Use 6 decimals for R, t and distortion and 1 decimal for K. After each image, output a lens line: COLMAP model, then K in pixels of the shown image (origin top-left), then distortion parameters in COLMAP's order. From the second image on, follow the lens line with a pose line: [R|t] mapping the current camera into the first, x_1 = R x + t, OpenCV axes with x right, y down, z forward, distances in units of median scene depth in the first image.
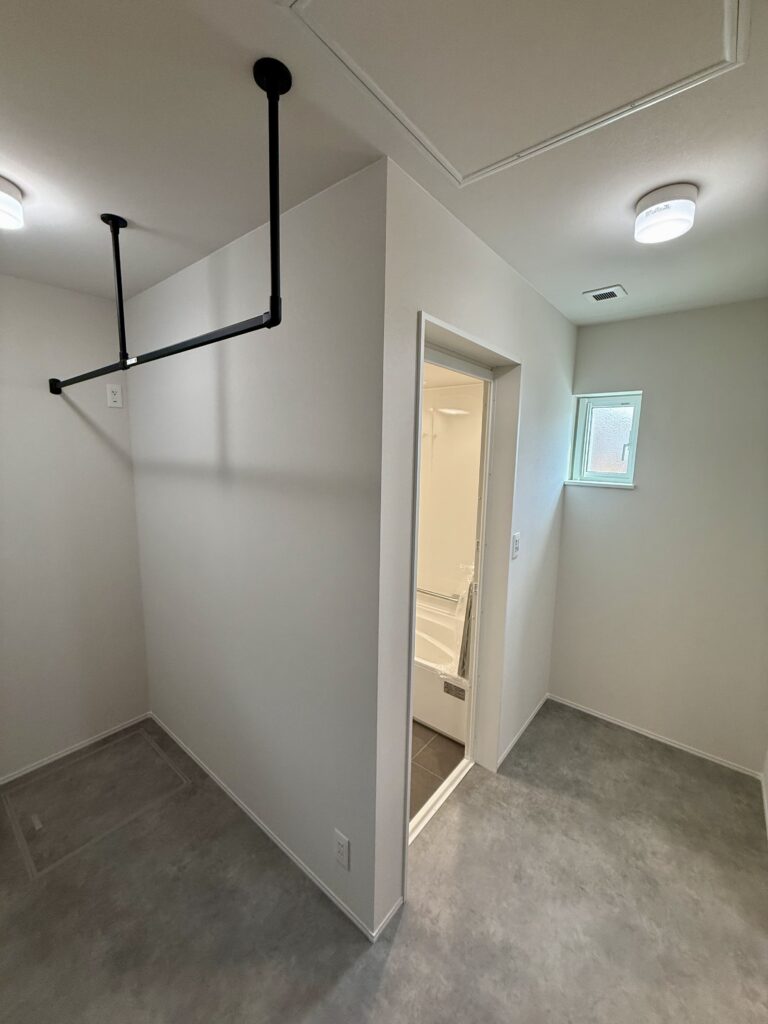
lens RADIAL K [[406.3, 0, 386.5], [0, 406.3, 511.5], [0, 0, 1]] dist [0.001777, 0.000268]
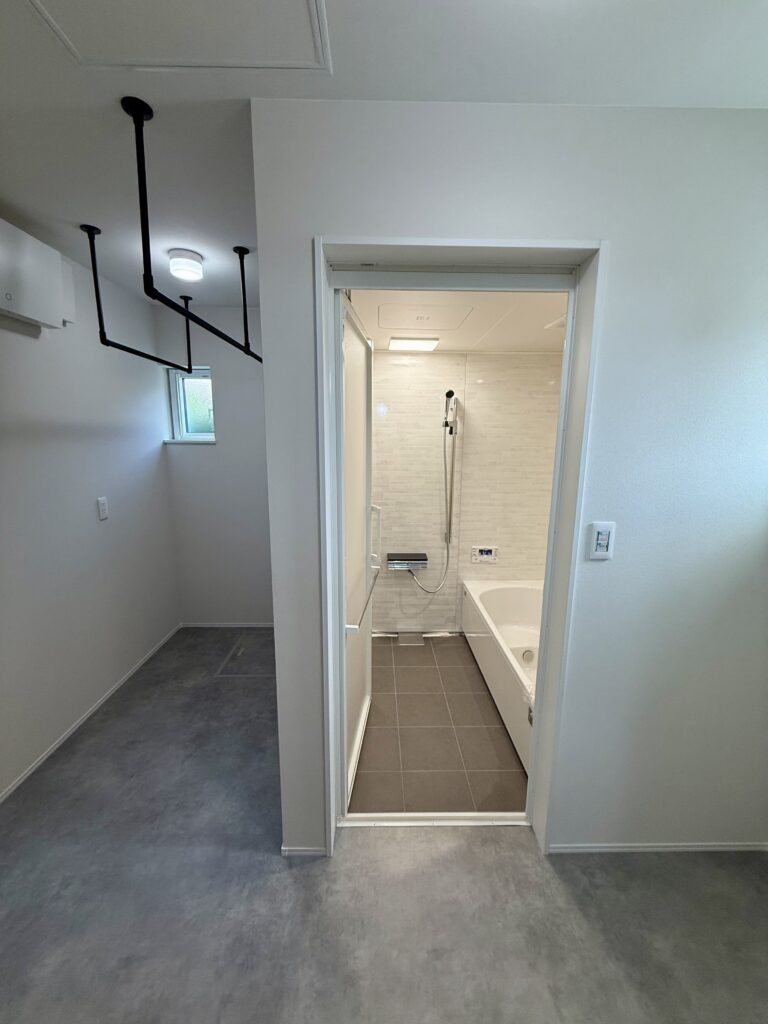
lens RADIAL K [[406.3, 0, 386.7], [0, 406.3, 512.1], [0, 0, 1]] dist [0.001777, 0.000268]
pose [[0.643830, 0.121749, -0.755421, 0.791103], [-0.110810, 0.991688, 0.065387, 0.048138], [0.757102, 0.041611, 0.651970, 0.431703]]
